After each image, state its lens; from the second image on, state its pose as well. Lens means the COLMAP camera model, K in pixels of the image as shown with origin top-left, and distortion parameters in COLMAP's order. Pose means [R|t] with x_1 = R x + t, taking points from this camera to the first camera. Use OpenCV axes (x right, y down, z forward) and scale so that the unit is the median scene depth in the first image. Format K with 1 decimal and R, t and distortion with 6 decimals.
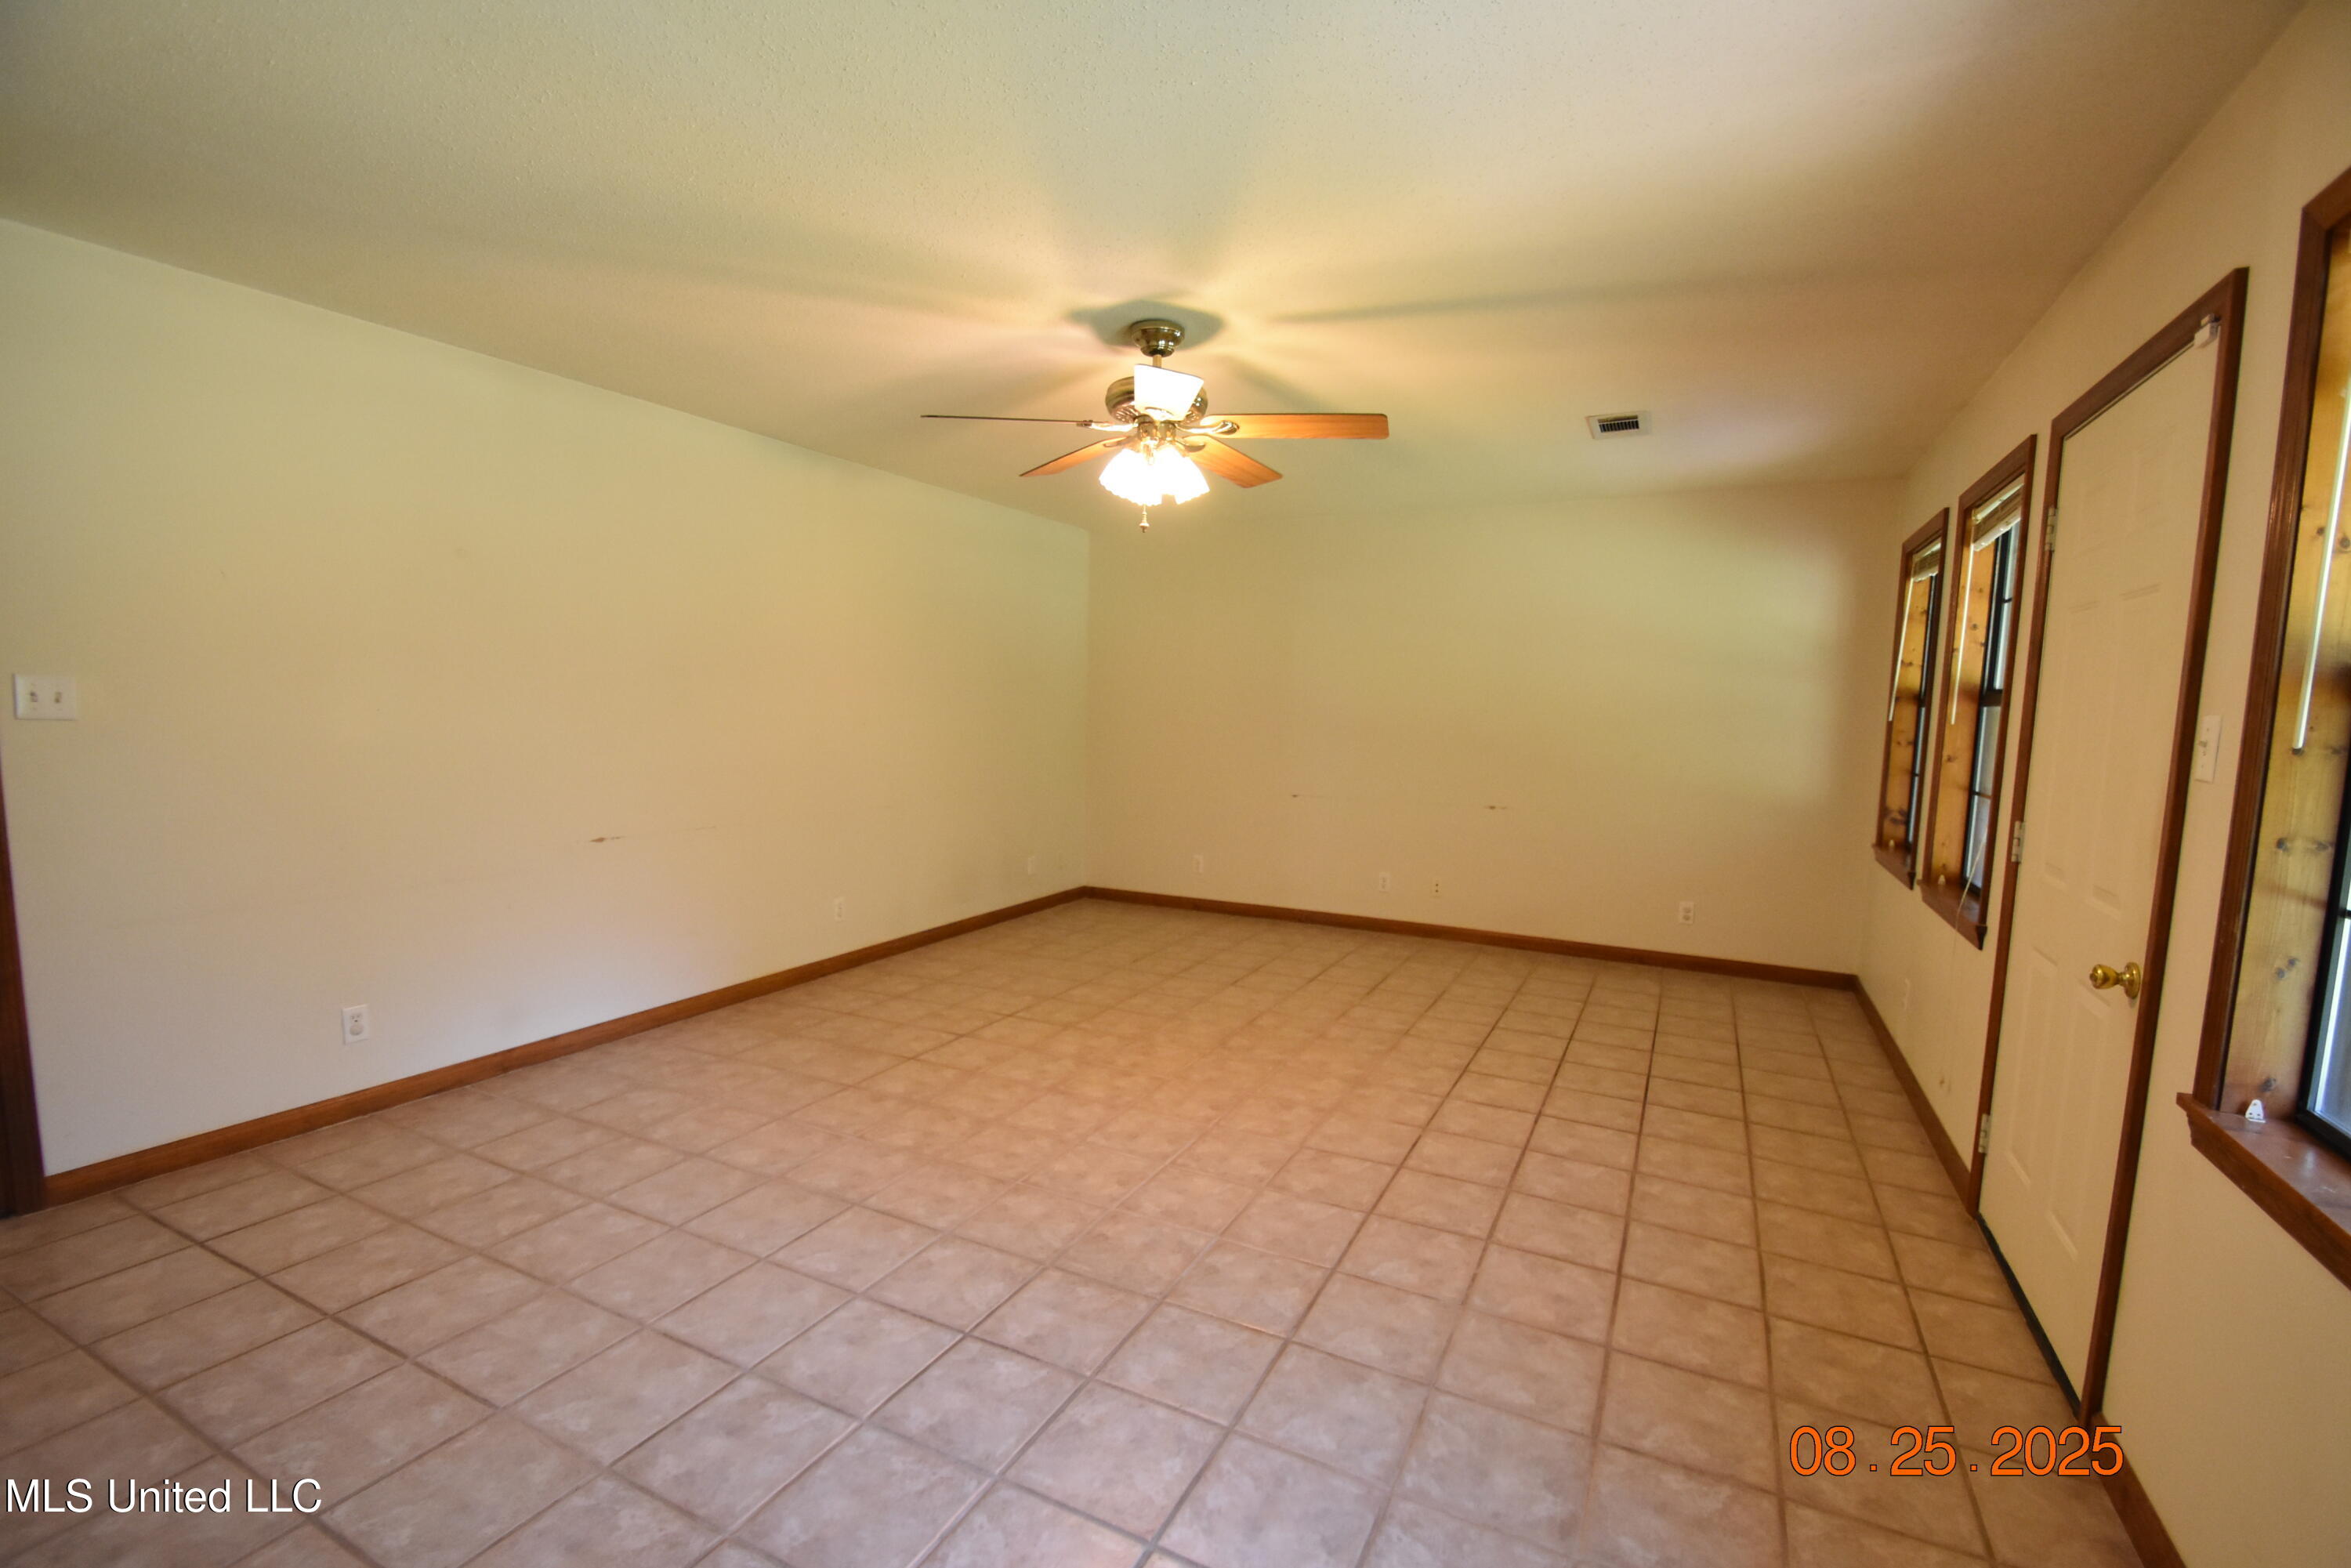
lens RADIAL K [[1031.6, 0, 1179.3], [0, 1031.6, 820.8], [0, 0, 1]] dist [0.015328, -0.016195]
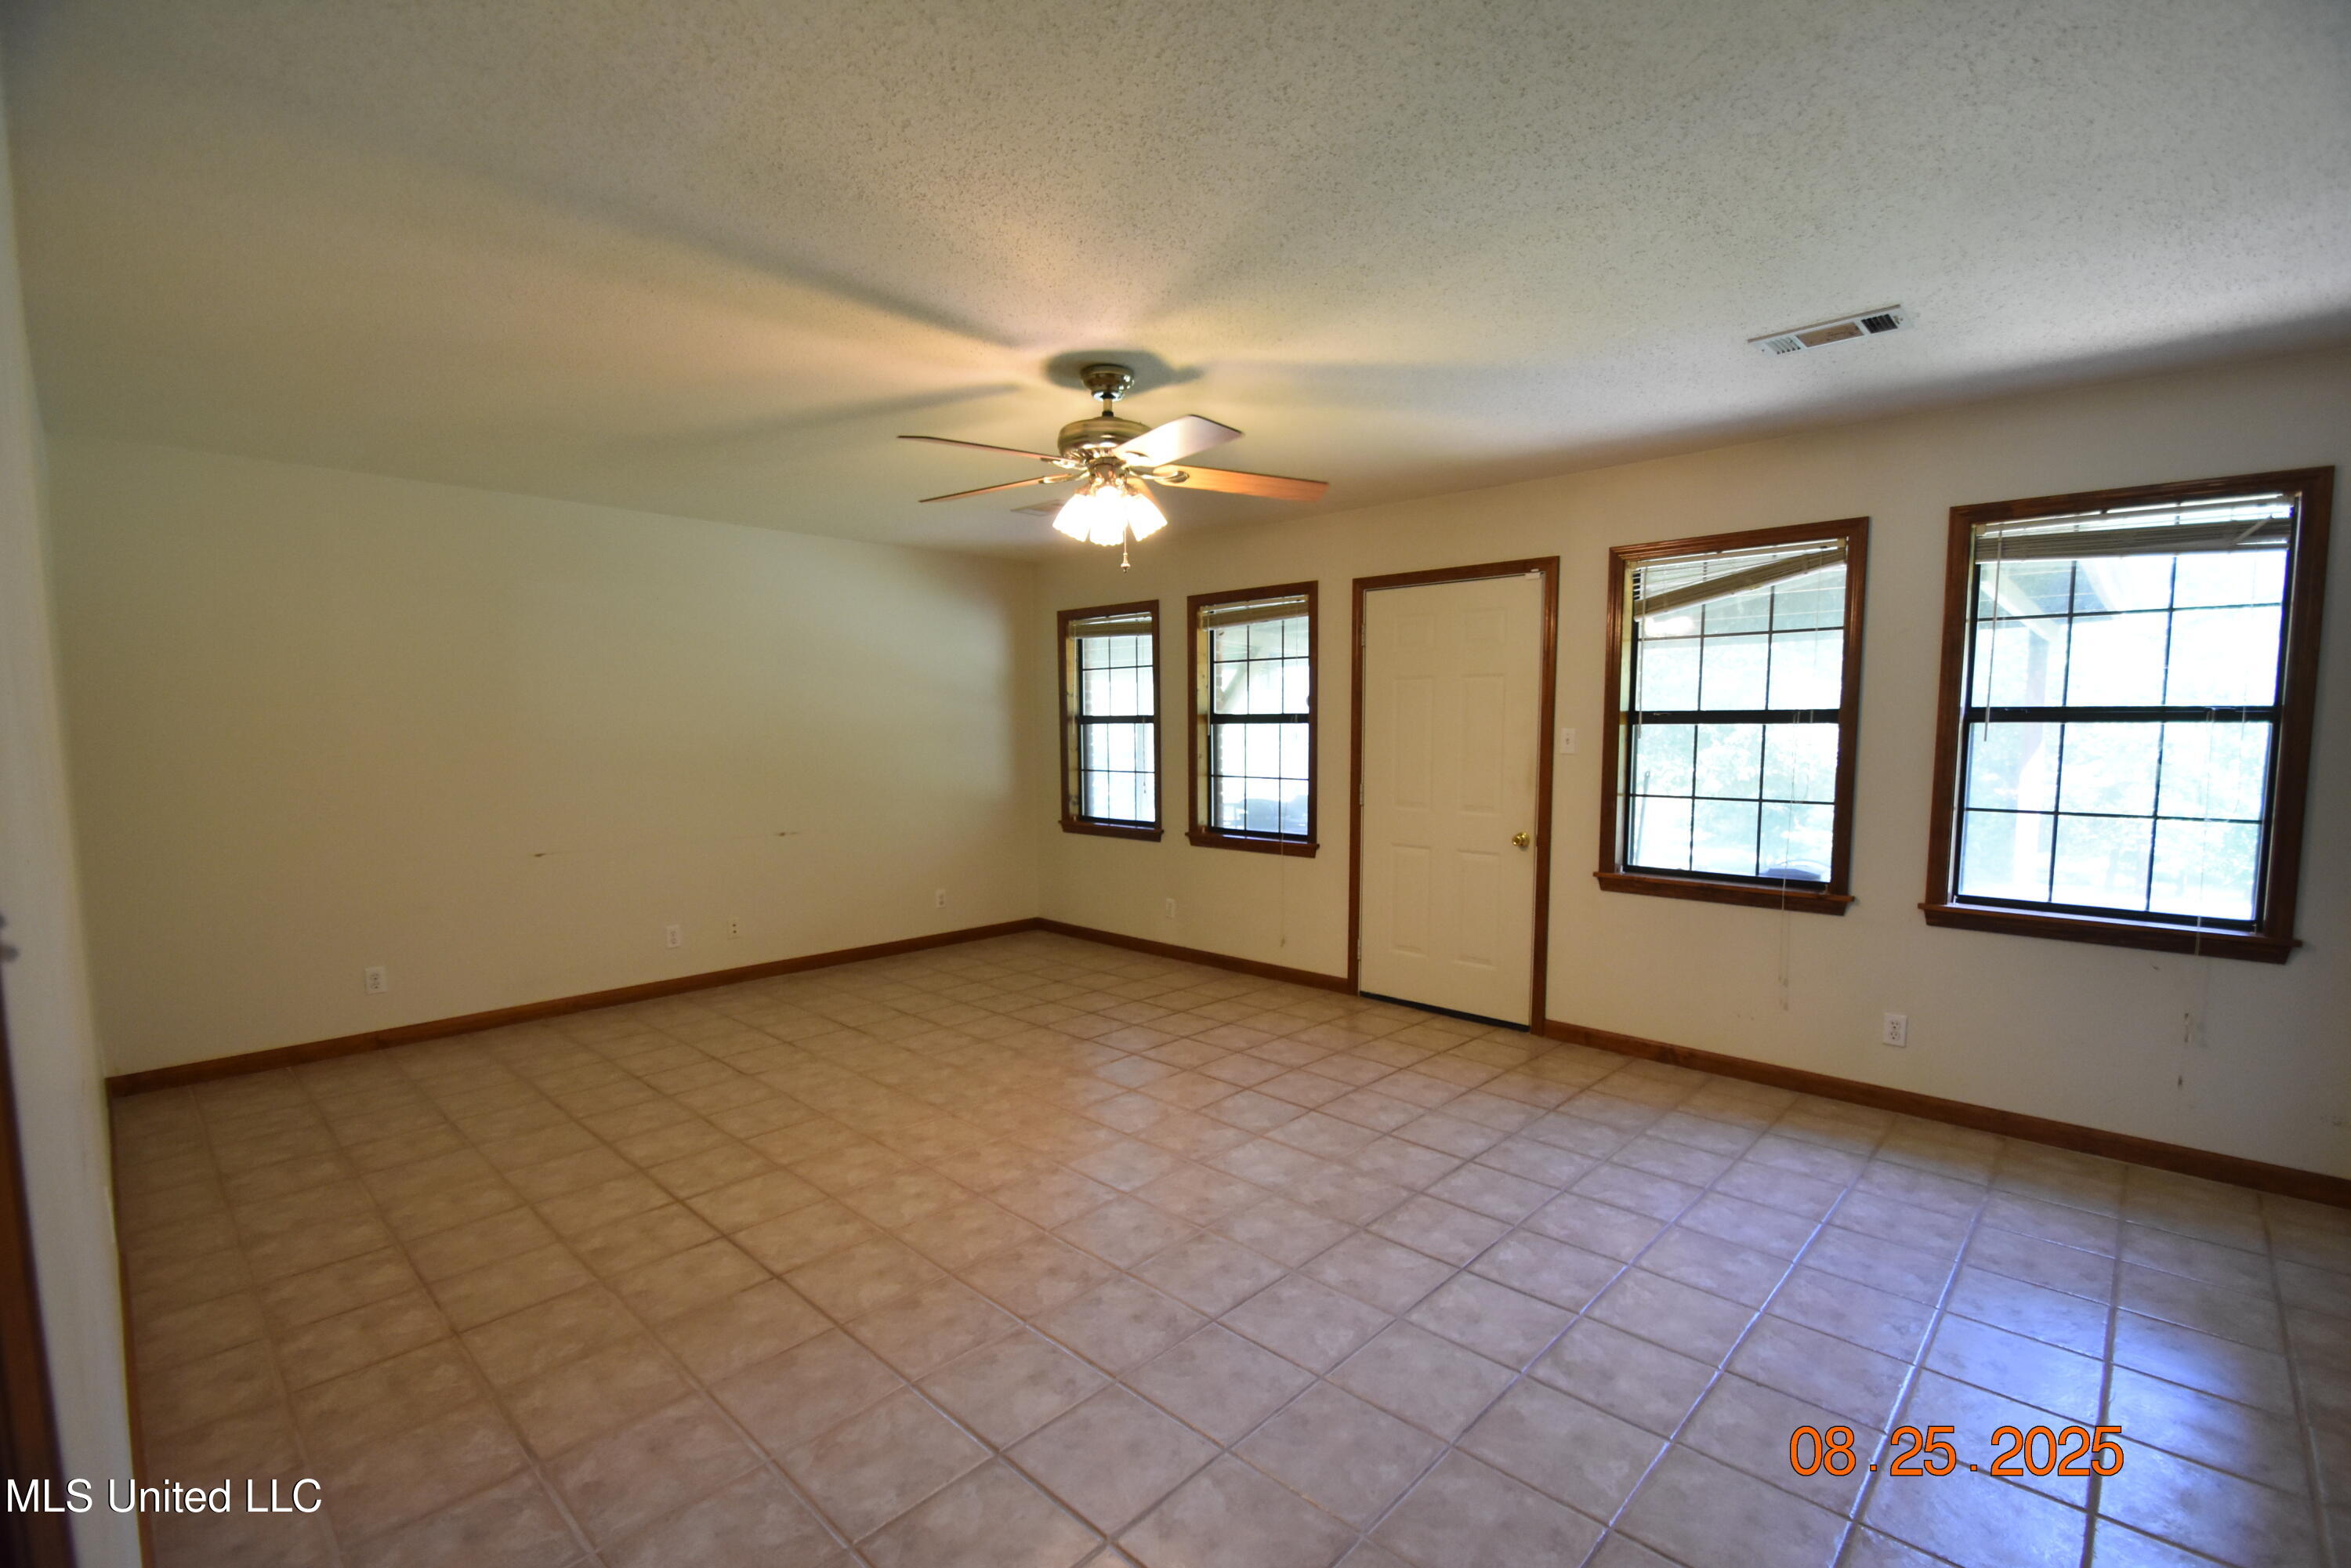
lens RADIAL K [[1031.6, 0, 1179.3], [0, 1031.6, 820.8], [0, 0, 1]] dist [0.015328, -0.016195]
pose [[0.290649, -0.109383, 0.950557, -0.966652], [0.119803, 0.989786, 0.077265, -0.104046], [-0.949300, 0.091423, 0.300785, 0.632847]]
